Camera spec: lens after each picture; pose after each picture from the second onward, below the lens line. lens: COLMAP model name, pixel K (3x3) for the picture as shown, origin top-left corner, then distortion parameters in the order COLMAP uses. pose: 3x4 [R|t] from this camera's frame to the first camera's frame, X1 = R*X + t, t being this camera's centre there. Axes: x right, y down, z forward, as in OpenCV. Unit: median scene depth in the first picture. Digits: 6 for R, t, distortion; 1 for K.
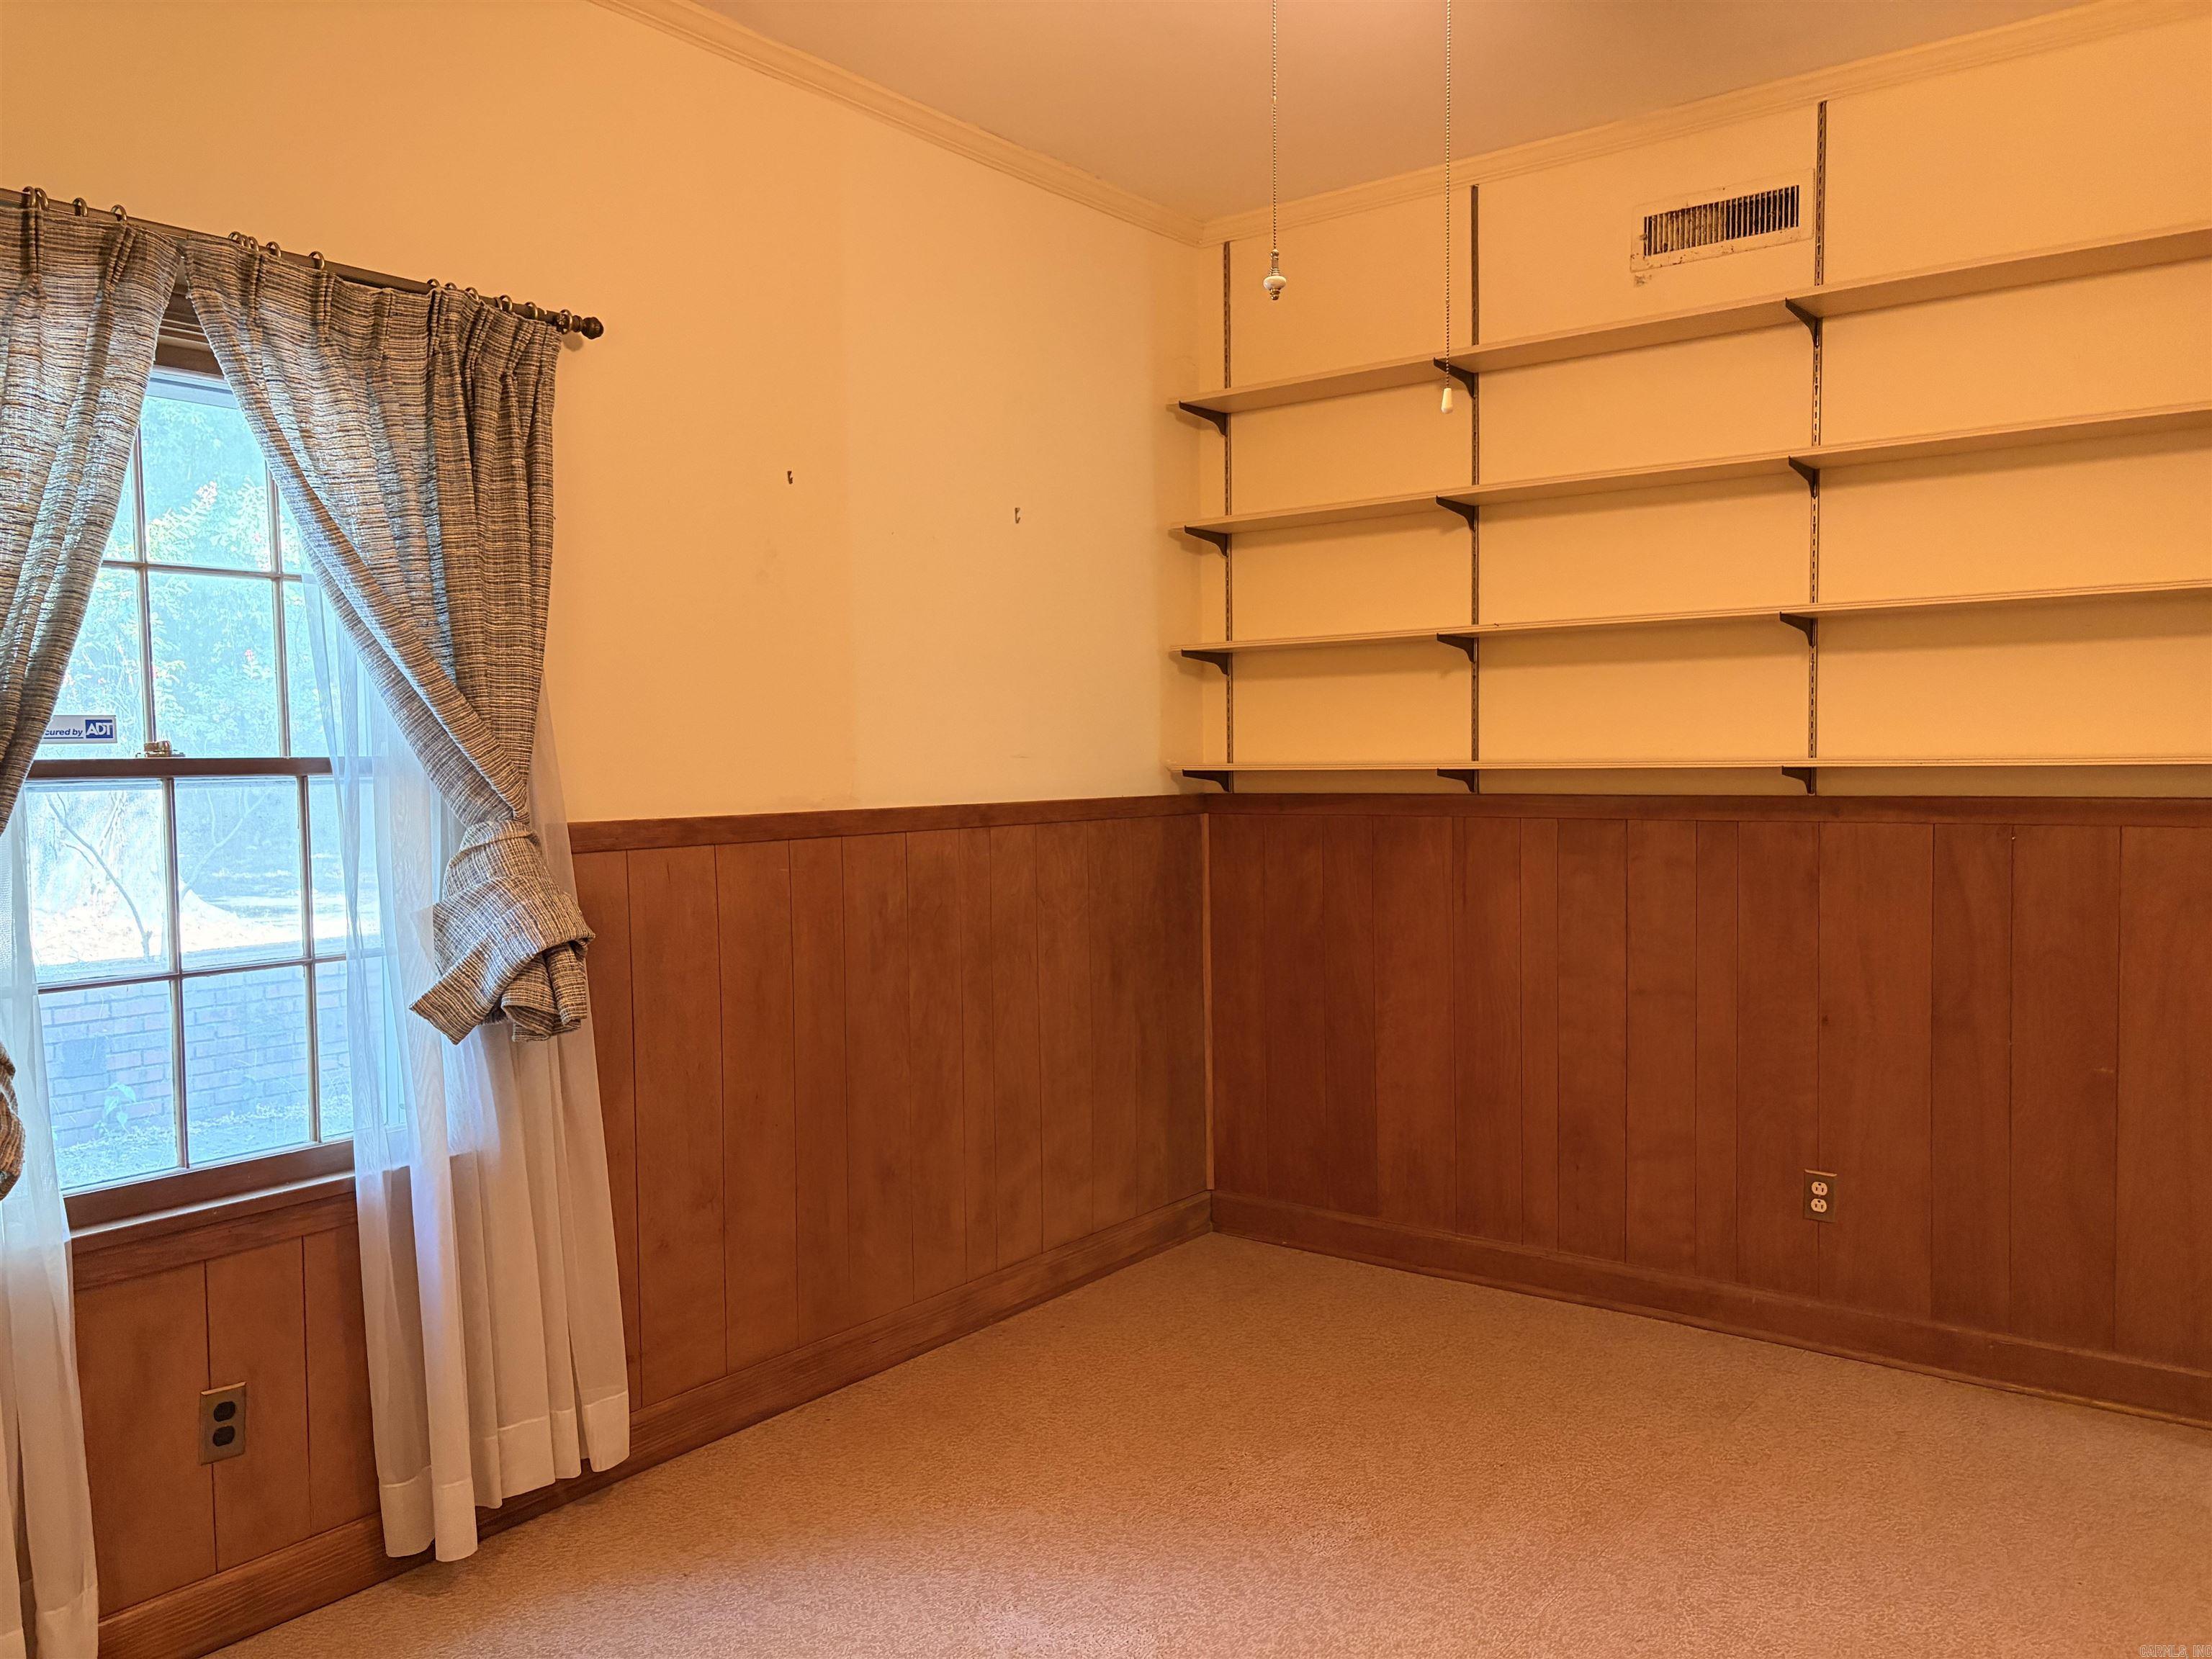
lens RADIAL K [[1667.3, 0, 1102.9], [0, 1667.3, 858.4], [0, 0, 1]] dist [0.092616, 0.000269]
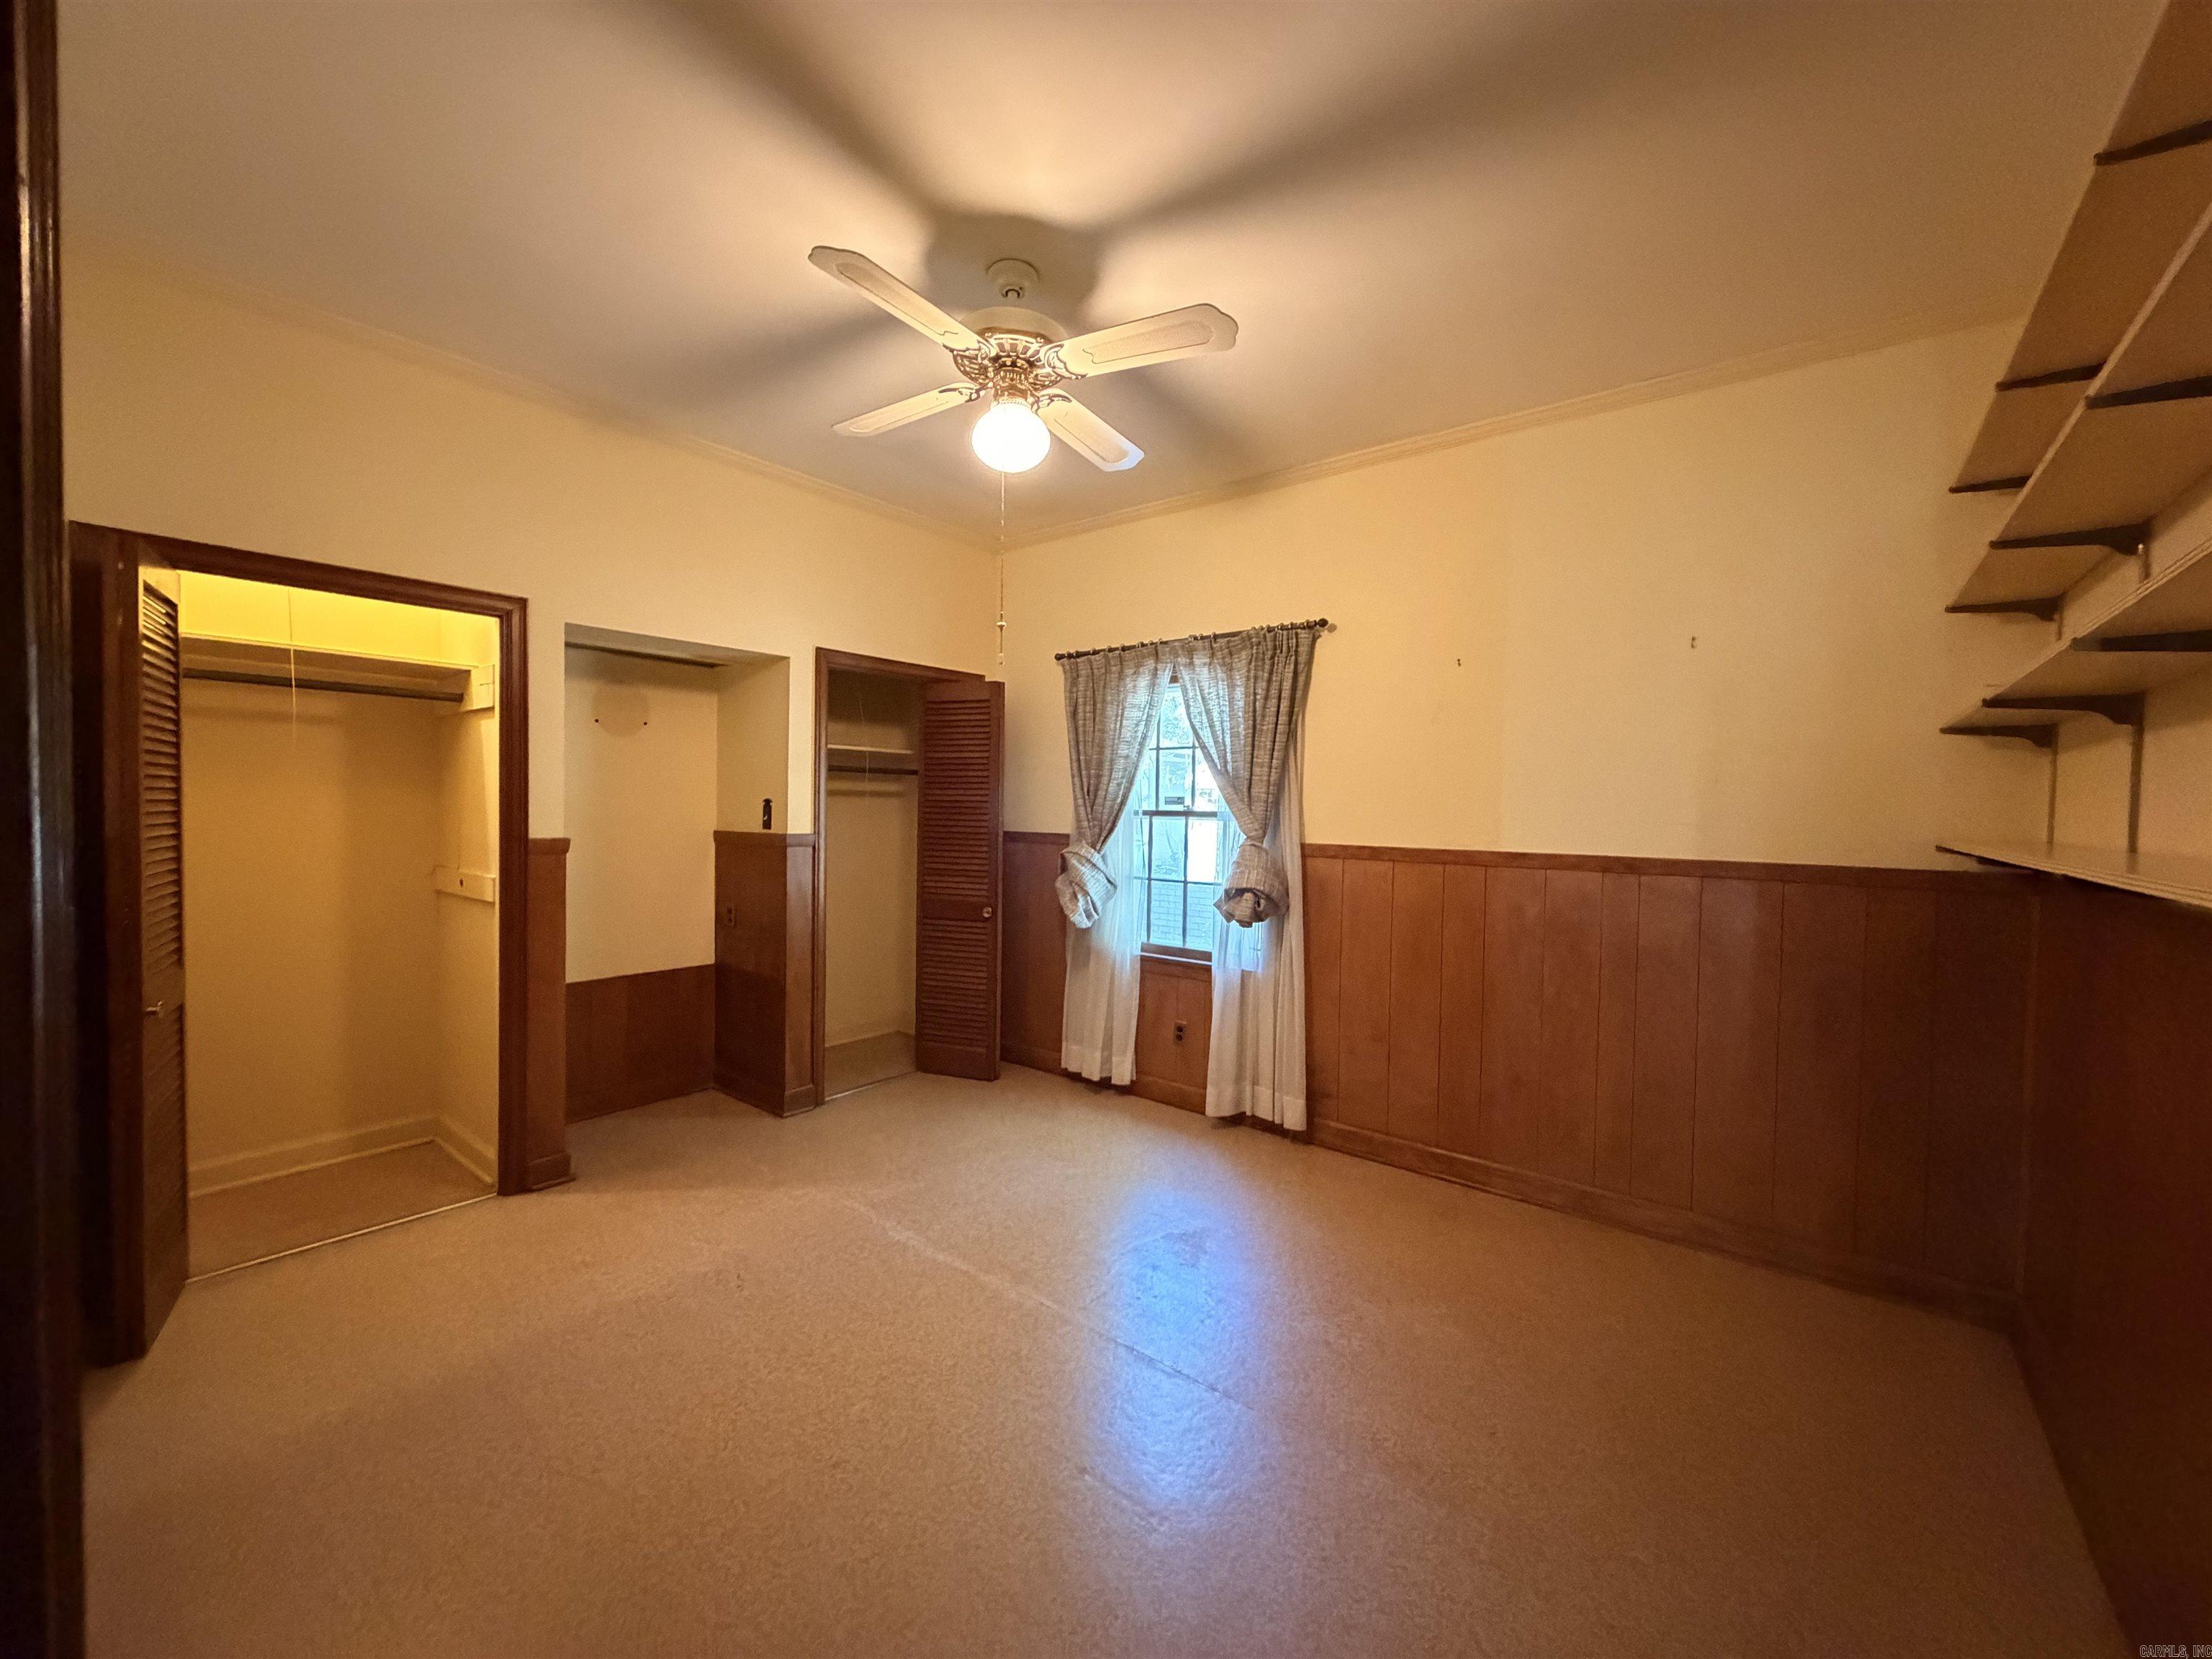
lens RADIAL K [[884.0, 0, 1103.4], [0, 884.0, 834.2], [0, 0, 1]] dist [0.001336, 0.000438]
pose [[0.001975, 0.045040, -0.998983, 0.901315], [-0.080878, 0.995720, 0.044733, -0.065706], [0.996722, 0.080707, 0.005609, 0.747702]]
